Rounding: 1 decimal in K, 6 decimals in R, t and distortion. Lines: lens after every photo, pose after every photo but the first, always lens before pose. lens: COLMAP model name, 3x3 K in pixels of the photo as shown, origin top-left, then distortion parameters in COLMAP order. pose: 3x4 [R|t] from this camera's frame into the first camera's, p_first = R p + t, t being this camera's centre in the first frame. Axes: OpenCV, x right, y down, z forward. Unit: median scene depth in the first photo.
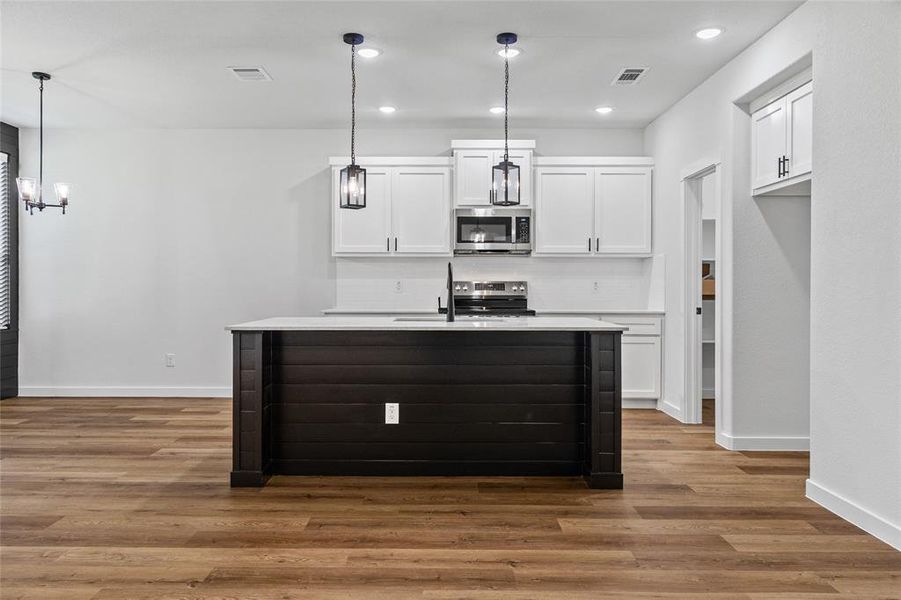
lens RADIAL K [[626.4, 0, 446.3], [0, 626.4, 285.9], [0, 0, 1]] dist [0.001227, 0.001048]
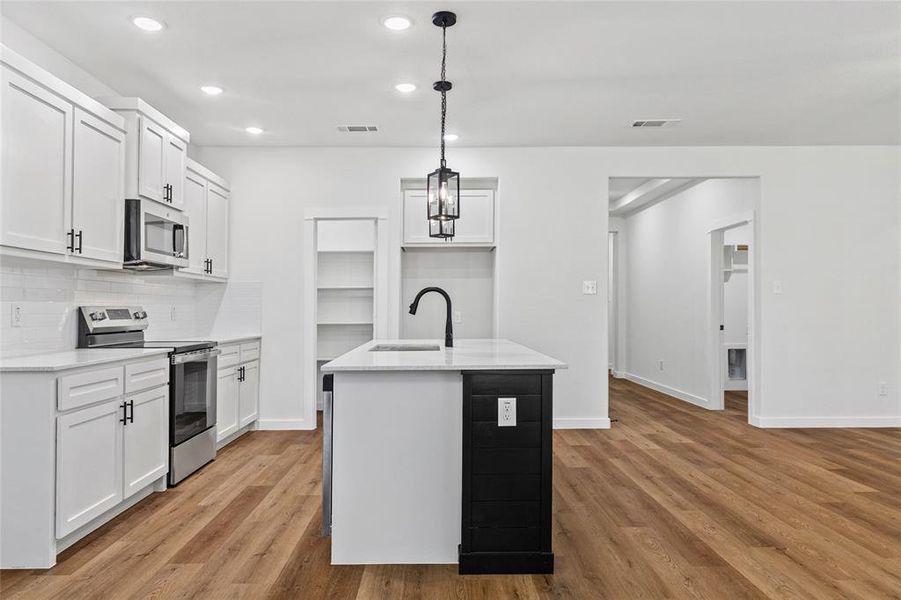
lens RADIAL K [[599.0, 0, 445.8], [0, 599.0, 295.1], [0, 0, 1]] dist [0.002463, -0.000157]
pose [[-0.016772, 0.021433, 0.999630, -0.834690], [0.004765, 0.999761, -0.021356, -0.004530], [-0.999848, 0.004405, -0.016870, 0.880290]]
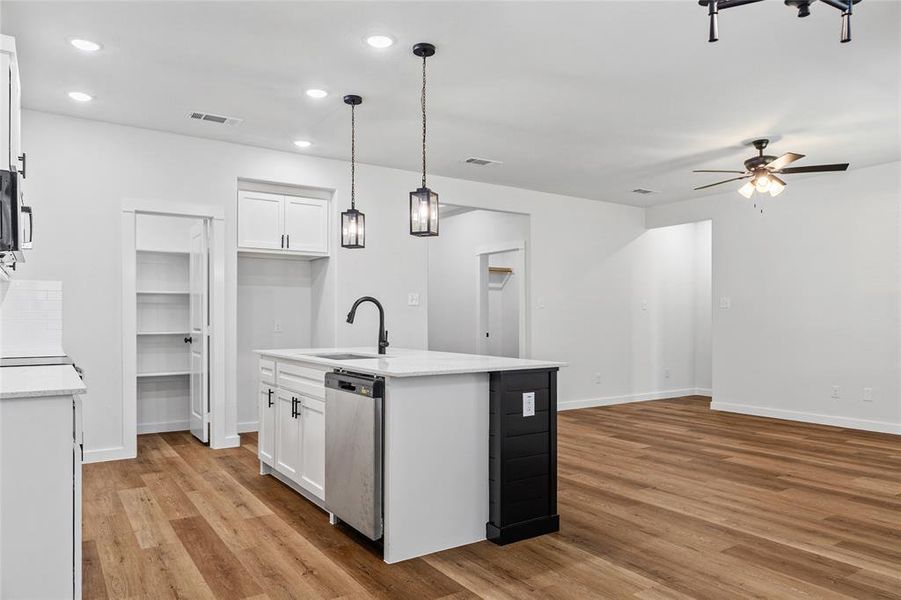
lens RADIAL K [[599.0, 0, 454.0], [0, 599.0, 313.3], [0, 0, 1]] dist [0.002463, -0.000157]
pose [[-0.562749, 0.003781, 0.826619, -0.782200], [-0.003235, 0.999972, -0.006777, -0.004842], [-0.826622, -0.006488, -0.562721, 1.273786]]
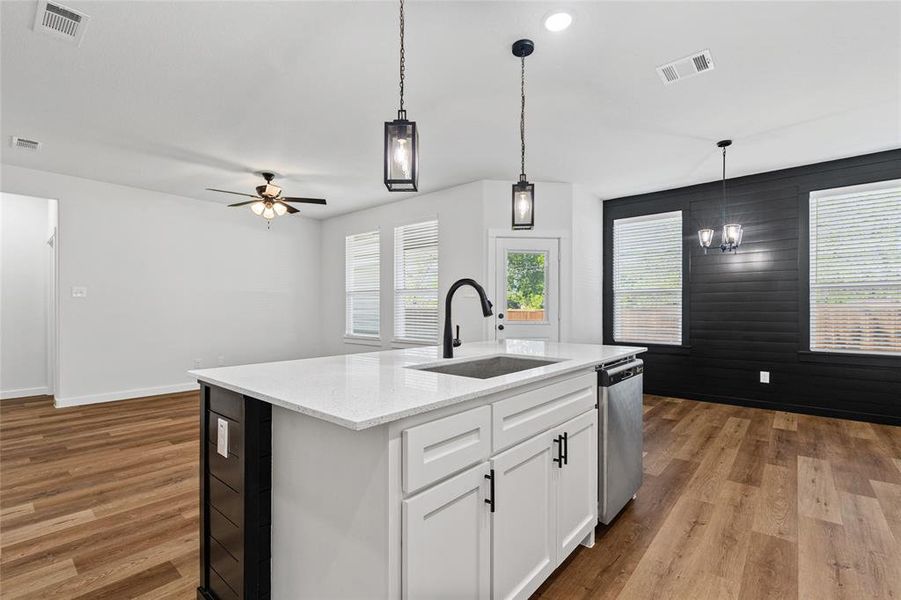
lens RADIAL K [[408.5, 0, 443.0], [0, 408.5, 303.9], [0, 0, 1]] dist [-0.007569, 0.003268]
pose [[-0.660256, -0.011864, -0.750947, 0.339697], [-0.001710, 0.999896, -0.014294, -0.002300], [0.751039, -0.008153, -0.660208, 1.151154]]
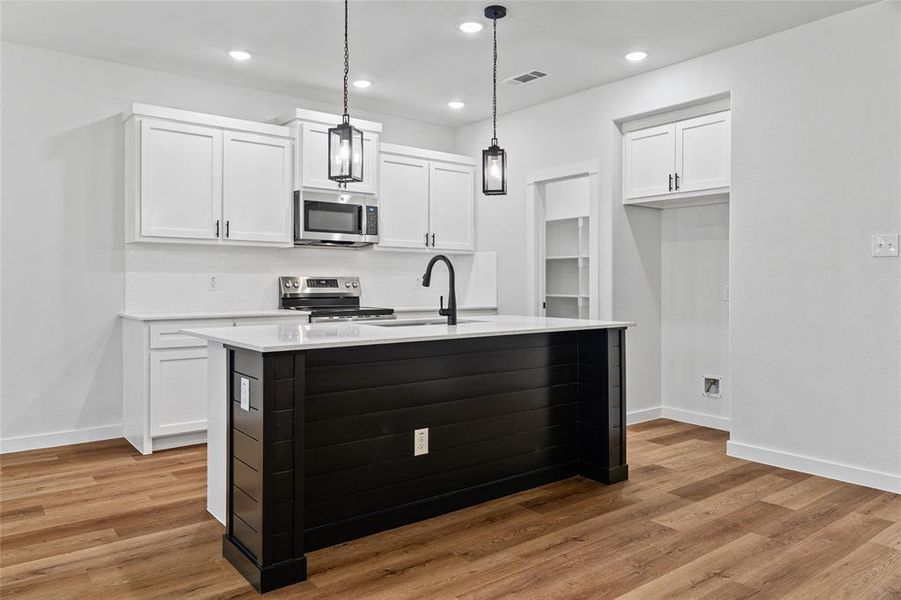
lens RADIAL K [[626.4, 0, 444.9], [0, 626.4, 279.0], [0, 0, 1]] dist [0.001227, 0.001048]
pose [[0.786144, 0.003065, 0.618036, -0.458978], [-0.000952, 0.999993, -0.003748, -0.001808], [-0.618043, 0.002358, 0.786141, 0.286098]]
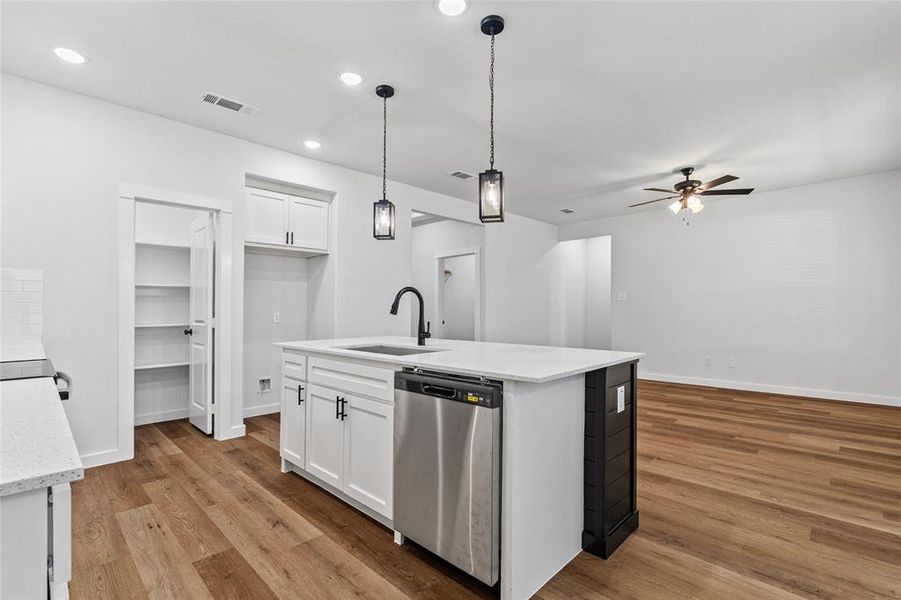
lens RADIAL K [[408.5, 0, 450.1], [0, 408.5, 299.0], [0, 0, 1]] dist [-0.007569, 0.003268]
pose [[-0.715257, 0.018118, 0.698626, -0.441441], [0.002527, 0.999724, -0.023340, -0.003998], [-0.698856, -0.014929, -0.715106, 1.260572]]
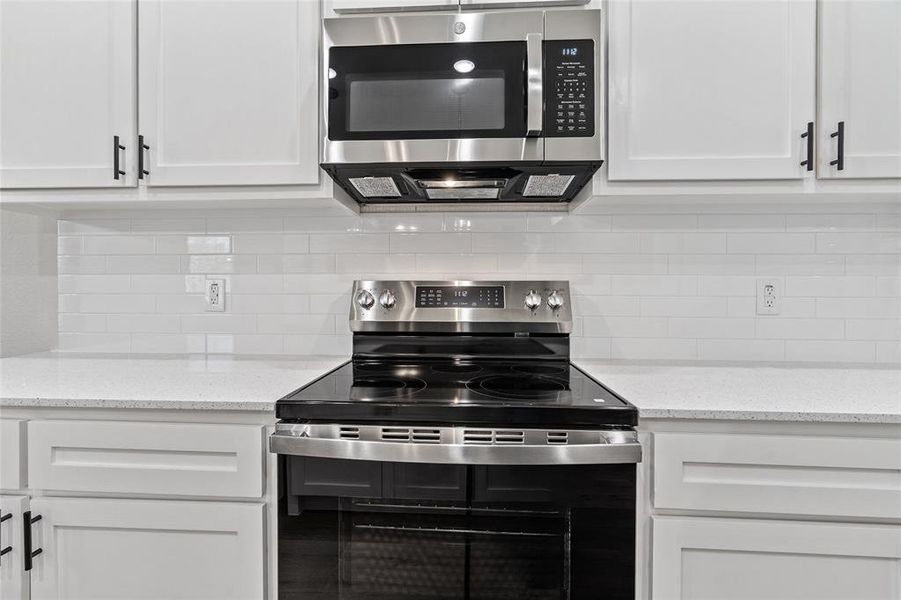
lens RADIAL K [[408.5, 0, 446.4], [0, 408.5, 293.0], [0, 0, 1]] dist [-0.007569, 0.003268]
pose [[0.998245, 0.001789, -0.059188, 0.103803], [-0.001665, 0.999996, 0.002140, -0.001551], [0.059191, -0.002038, 0.998245, 1.062943]]
